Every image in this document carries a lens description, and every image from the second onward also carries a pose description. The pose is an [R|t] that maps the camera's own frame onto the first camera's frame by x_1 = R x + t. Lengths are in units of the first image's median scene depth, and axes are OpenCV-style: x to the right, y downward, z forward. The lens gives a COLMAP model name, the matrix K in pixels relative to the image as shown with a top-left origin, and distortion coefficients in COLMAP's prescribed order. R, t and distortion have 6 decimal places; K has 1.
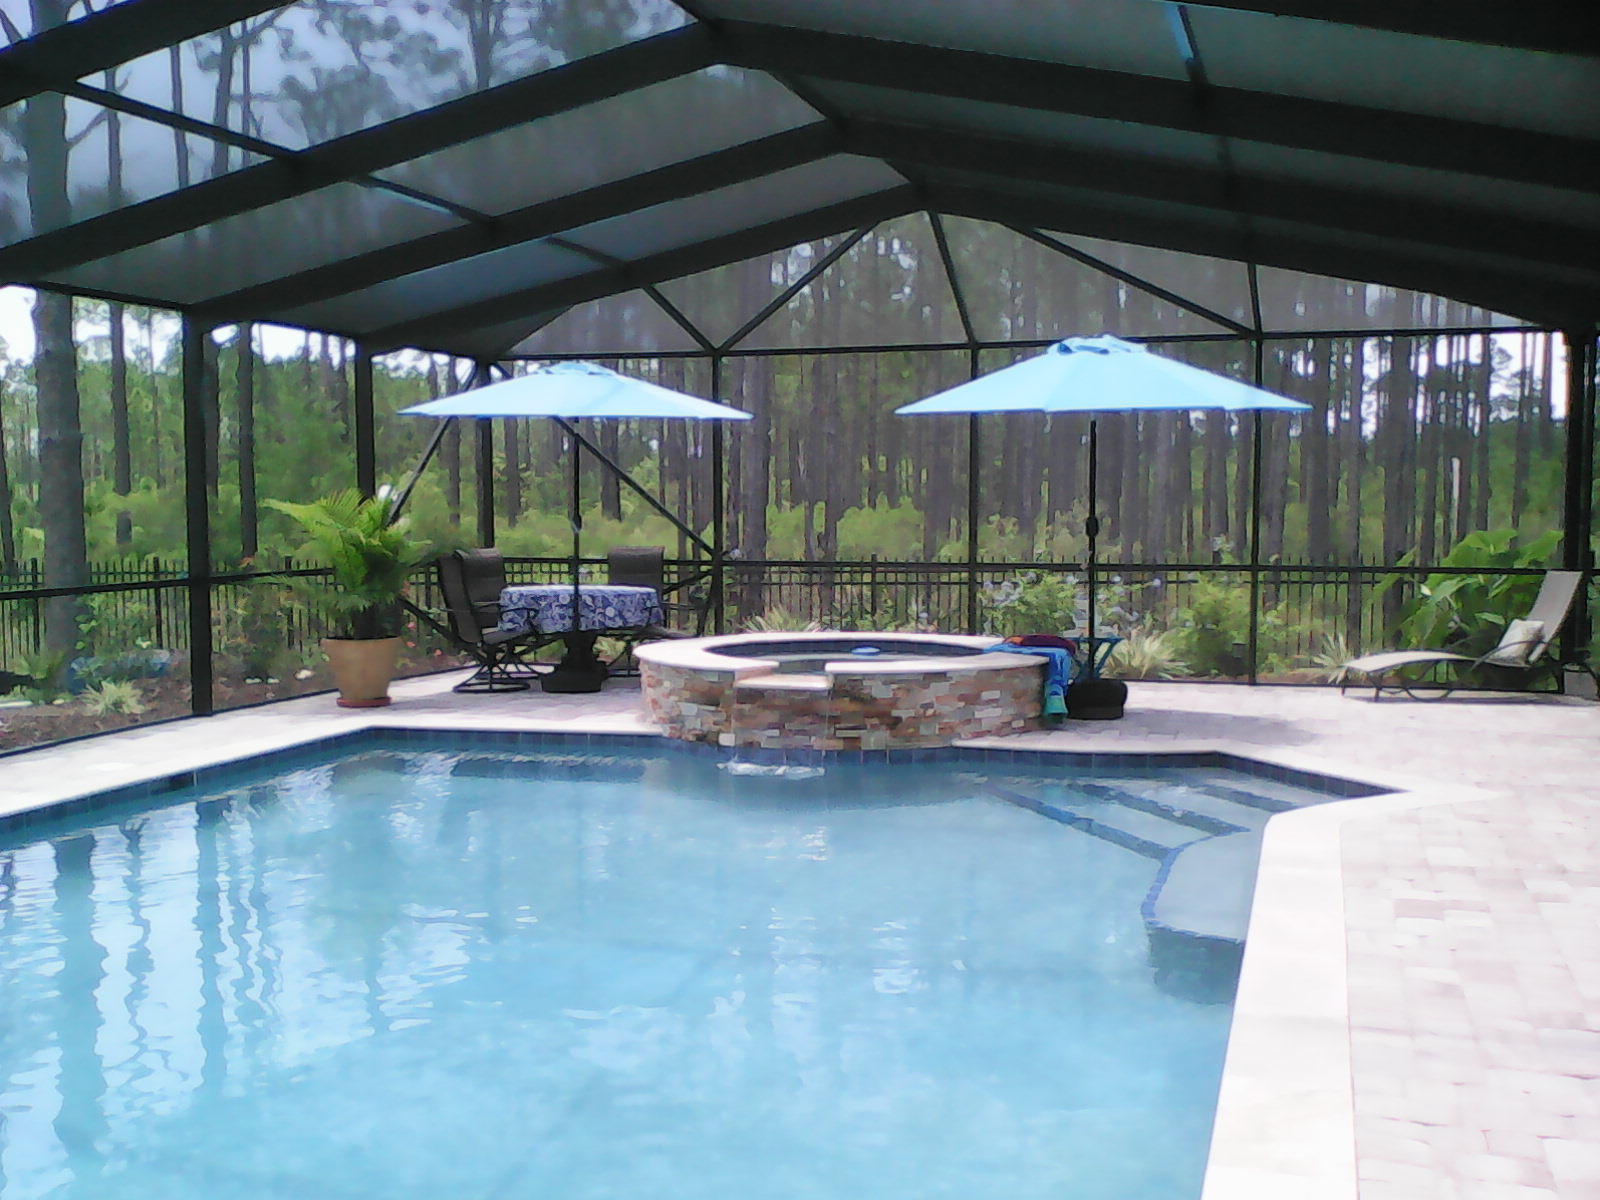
lens RADIAL K [[1798.3, 0, 801.0], [0, 1798.3, 603.7], [0, 0, 1]] dist [-0.009039, 0.000000]
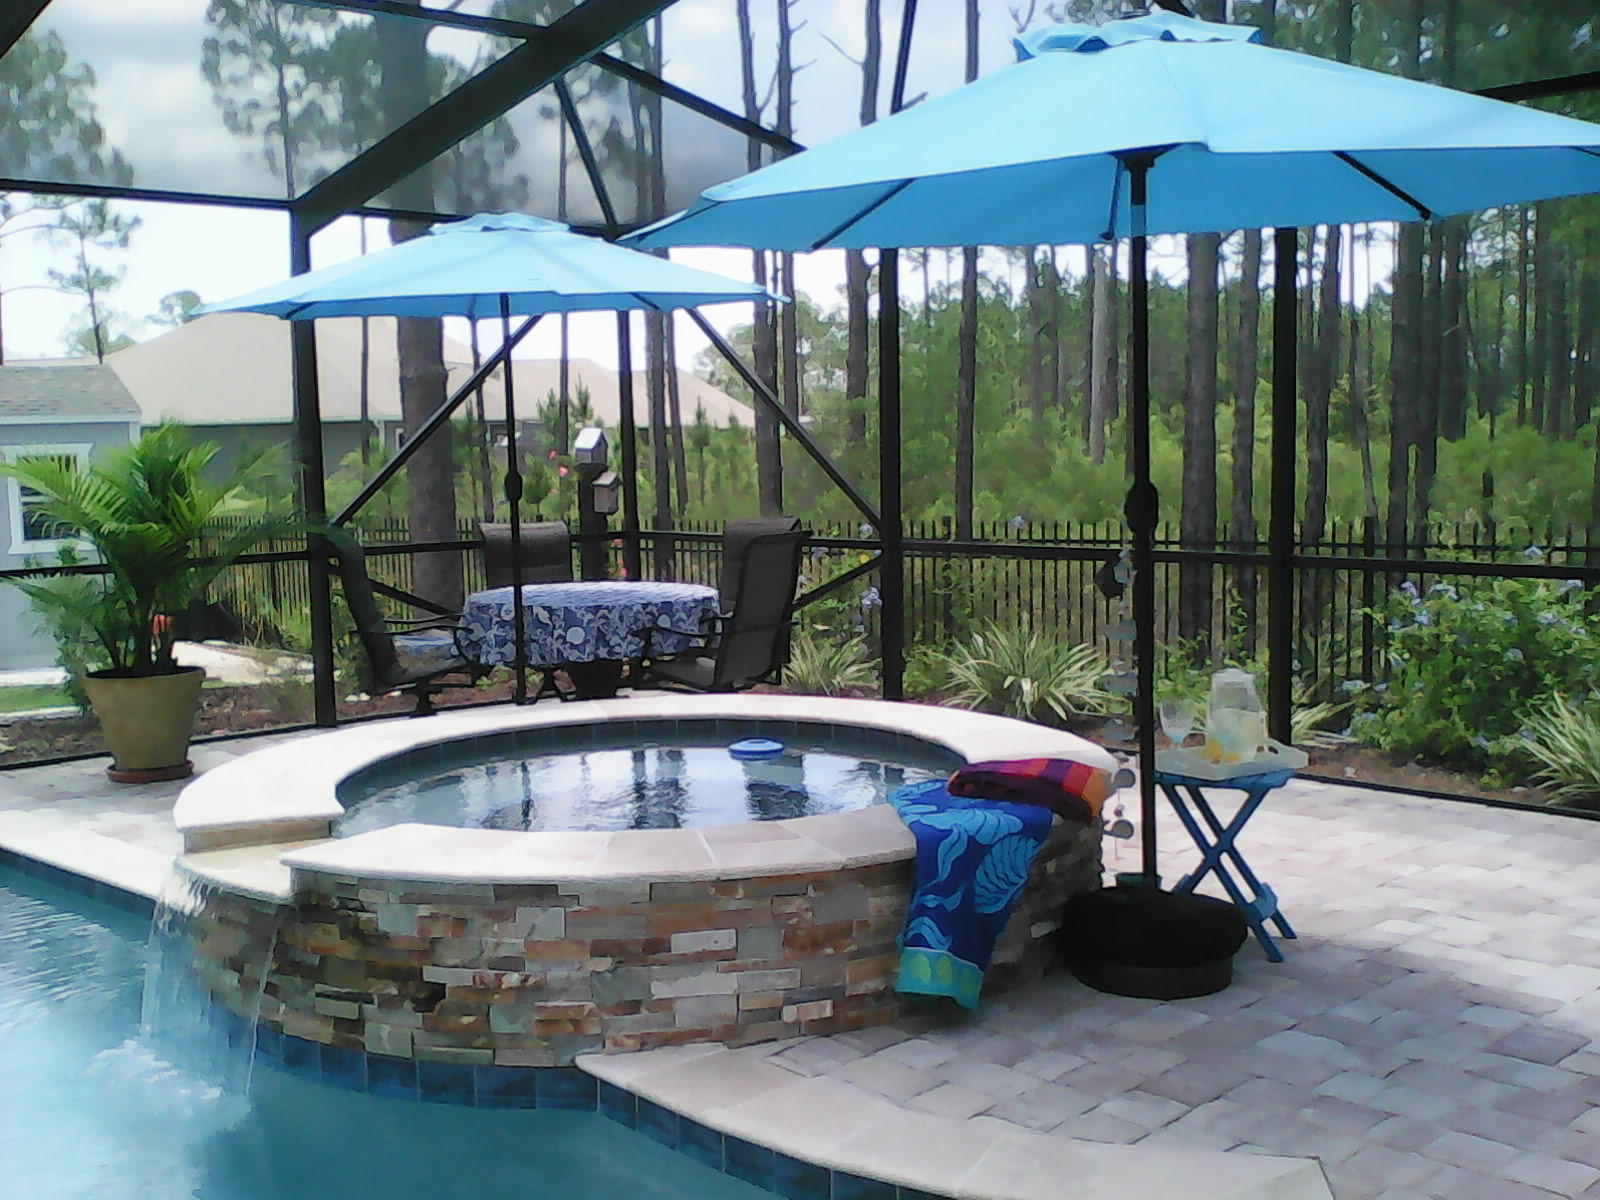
lens RADIAL K [[1798.3, 0, 799.1], [0, 1798.3, 599.2], [0, 0, 1]] dist [-0.009039, 0.000000]
pose [[0.879933, 0.024873, -0.474446, 0.315706], [-0.007377, 0.999224, 0.038703, -0.040655], [0.475040, -0.030556, 0.879433, 0.677487]]
